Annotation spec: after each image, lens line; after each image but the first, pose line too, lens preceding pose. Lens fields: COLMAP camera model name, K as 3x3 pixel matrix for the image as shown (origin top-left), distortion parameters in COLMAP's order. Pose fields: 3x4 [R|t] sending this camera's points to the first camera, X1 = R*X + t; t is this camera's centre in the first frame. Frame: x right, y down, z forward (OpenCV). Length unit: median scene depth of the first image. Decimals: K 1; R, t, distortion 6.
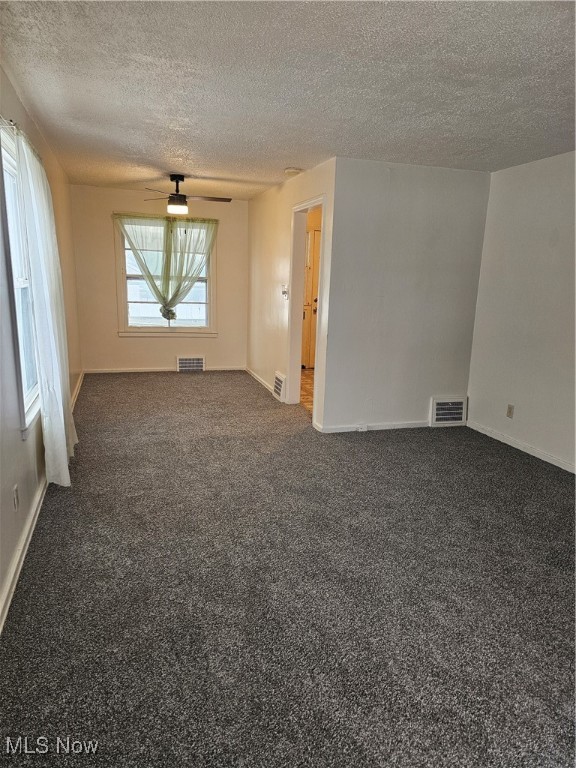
lens RADIAL K [[507.3, 0, 295.6], [0, 507.3, 385.1], [0, 0, 1]] dist [0.075971, 0.000049]
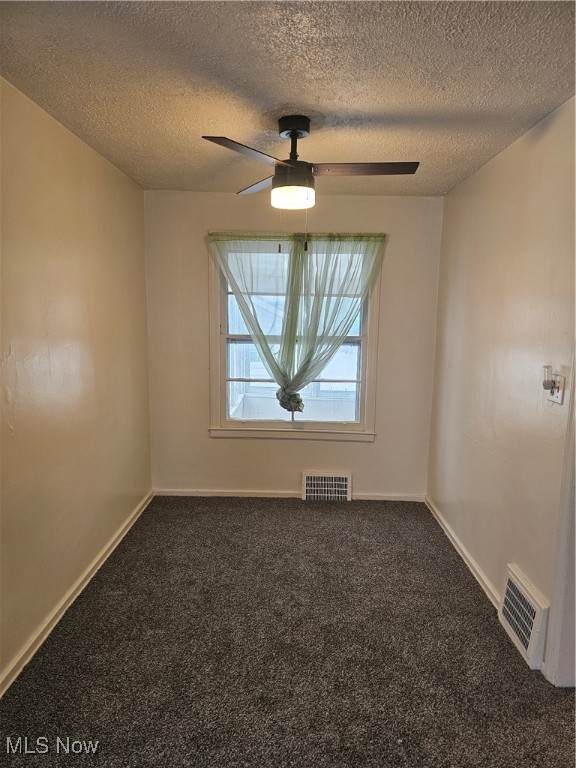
lens RADIAL K [[507.3, 0, 295.6], [0, 507.3, 385.1], [0, 0, 1]] dist [0.075971, 0.000049]
pose [[0.947841, 0.026857, -0.317610, -0.064505], [-0.054323, 0.995477, -0.077937, -0.114385], [0.314080, 0.091125, 0.945013, 0.467230]]
